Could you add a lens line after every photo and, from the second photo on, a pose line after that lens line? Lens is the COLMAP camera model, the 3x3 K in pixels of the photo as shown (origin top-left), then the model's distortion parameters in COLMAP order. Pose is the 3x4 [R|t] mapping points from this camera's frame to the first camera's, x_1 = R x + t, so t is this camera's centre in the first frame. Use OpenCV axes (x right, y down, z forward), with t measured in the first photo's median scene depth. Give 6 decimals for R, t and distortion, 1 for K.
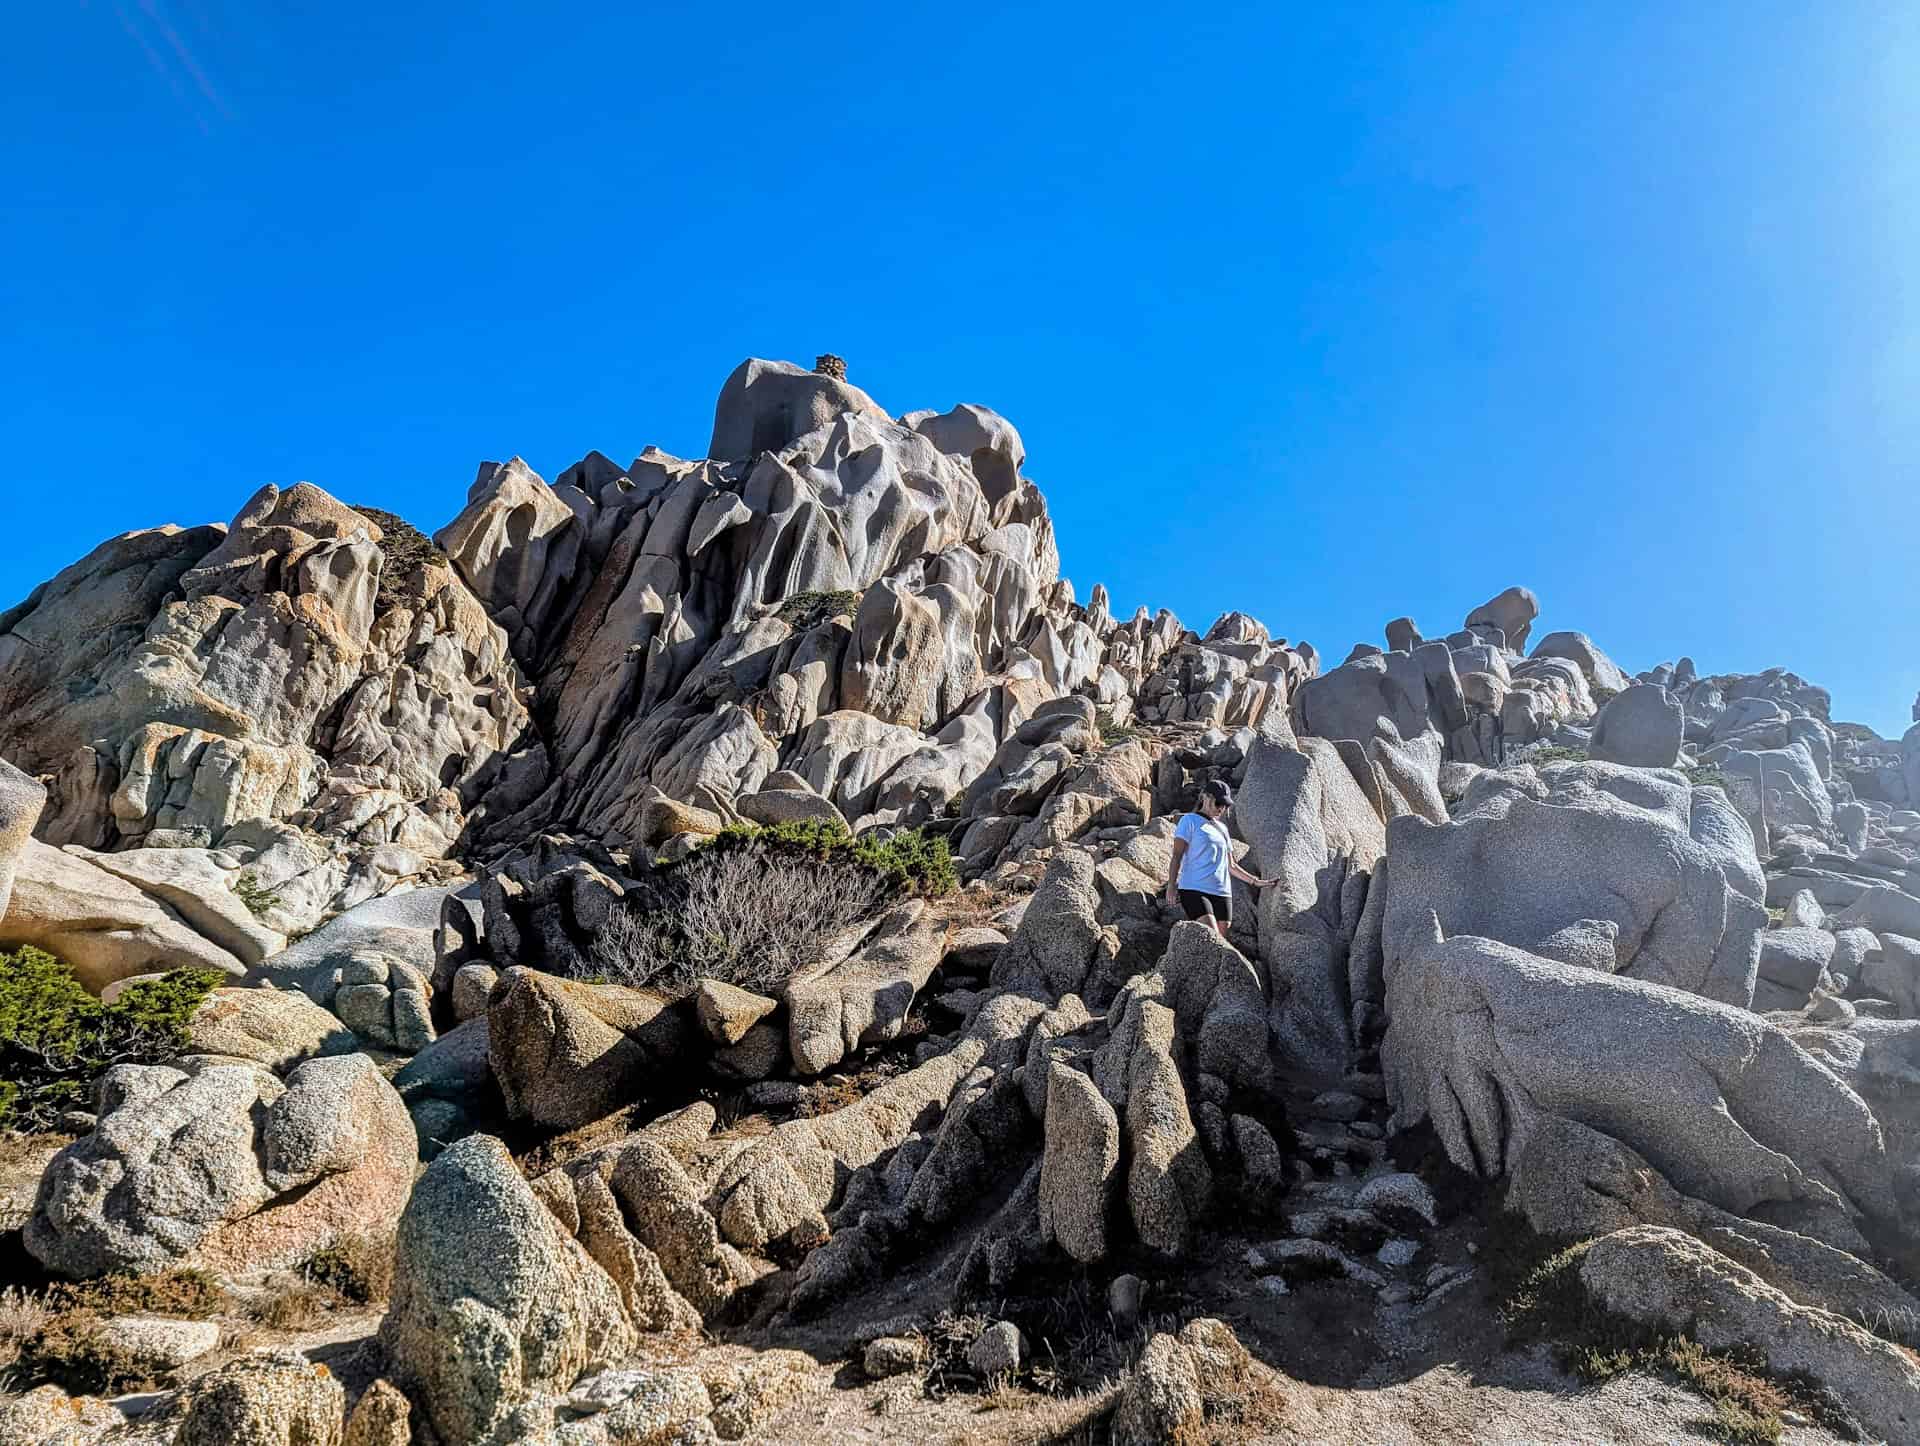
lens RADIAL K [[1364.3, 0, 970.0], [0, 1364.3, 723.8], [0, 0, 1]] dist [0.047106, -0.034160]
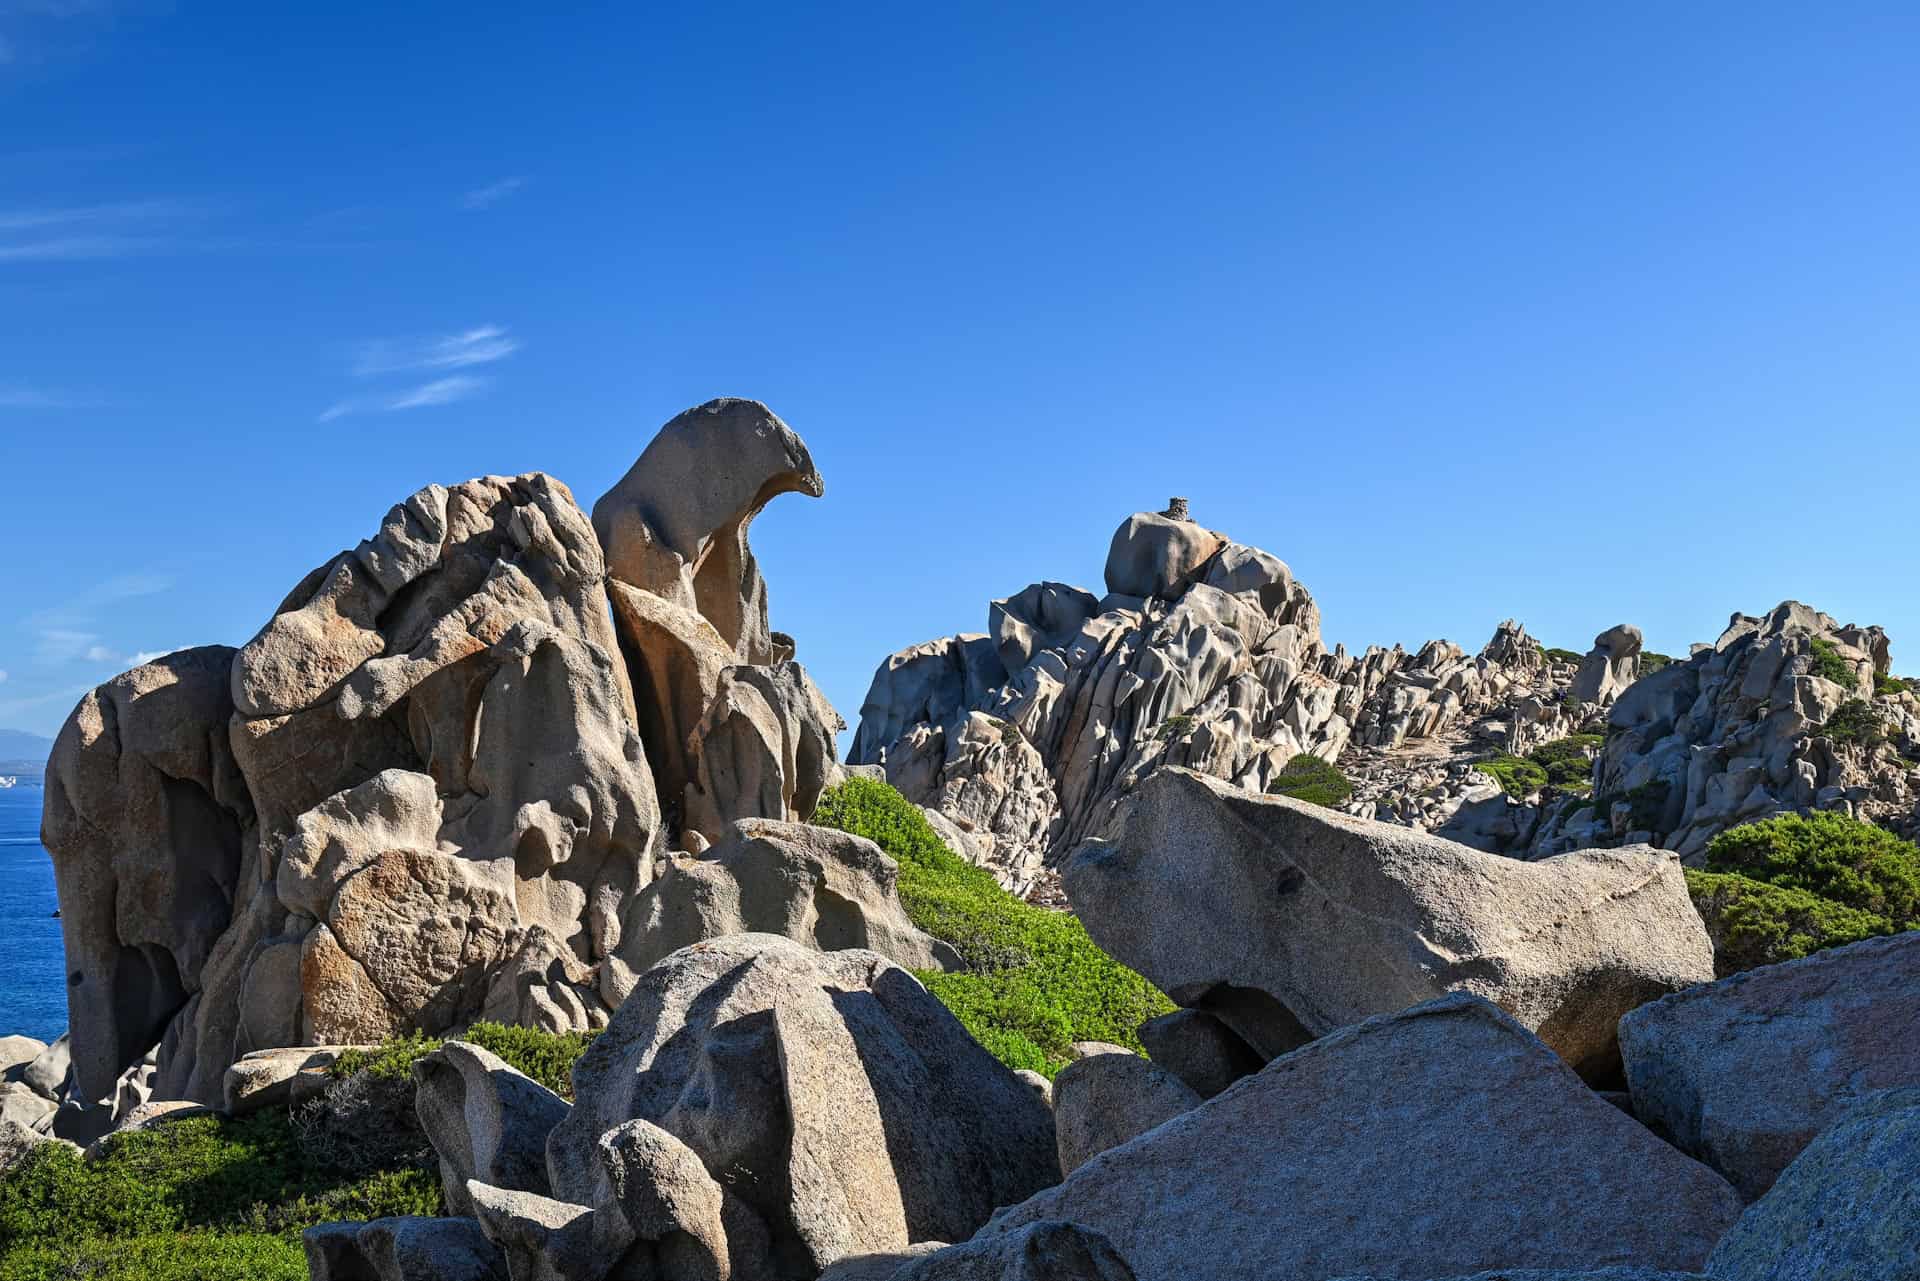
lens RADIAL K [[2200.7, 0, 959.5], [0, 2200.7, 636.5], [0, 0, 1]] dist [-0.034961, 0.000000]
pose [[0.981915, 0.014943, -0.188732, 0.228497], [0.023003, 0.980078, 0.197275, -1.022575], [0.187920, -0.198049, 0.962010, -2.617615]]
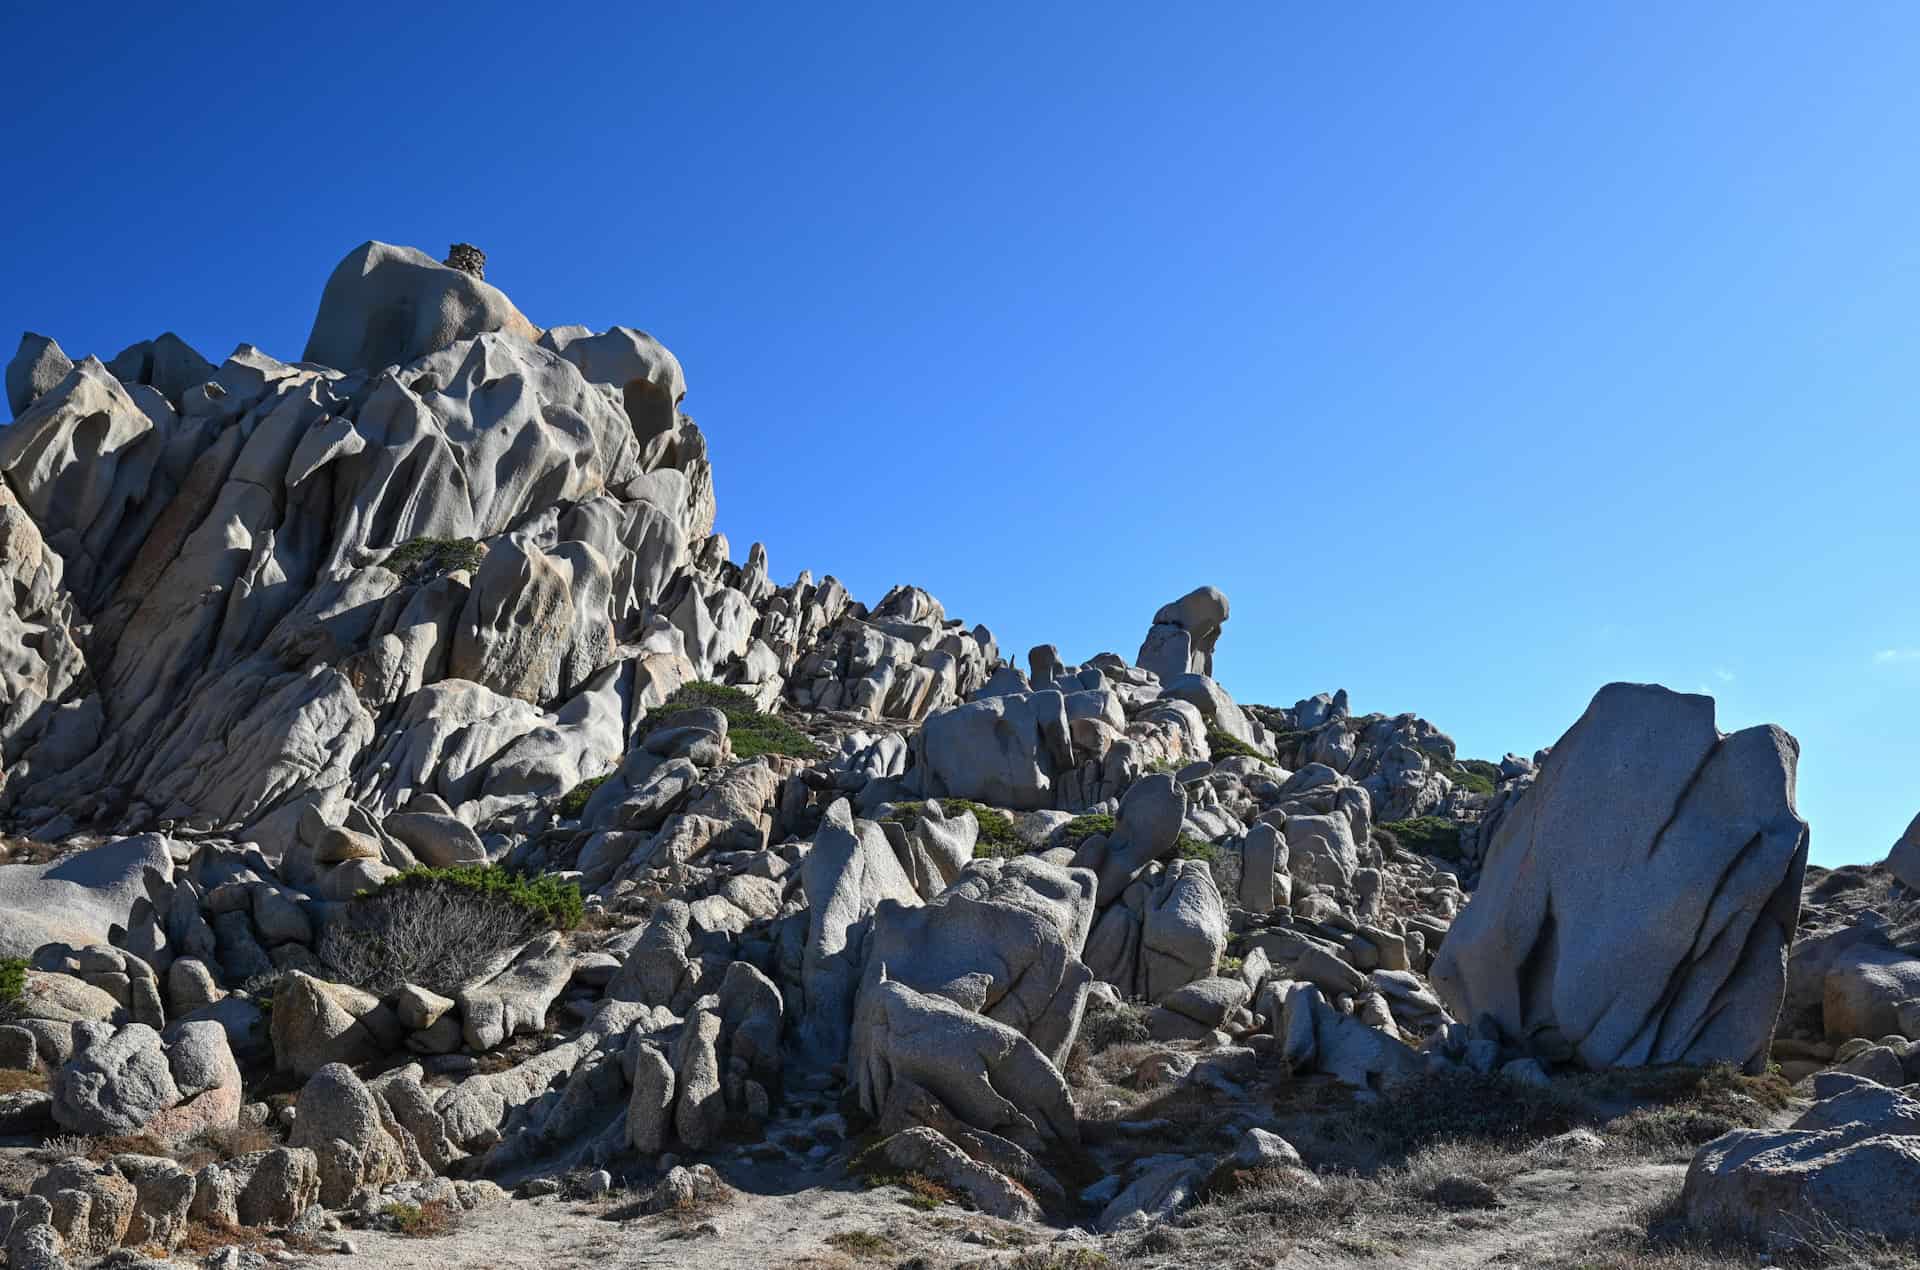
lens RADIAL K [[1743.4, 0, 950.4], [0, 1743.4, 616.6], [0, 0, 1]] dist [-0.006498, 0.000000]
pose [[0.975877, 0.088467, 0.199594, -0.007165], [-0.082810, 0.995896, -0.036530, -0.037960], [-0.202007, 0.019121, 0.979197, -0.194915]]
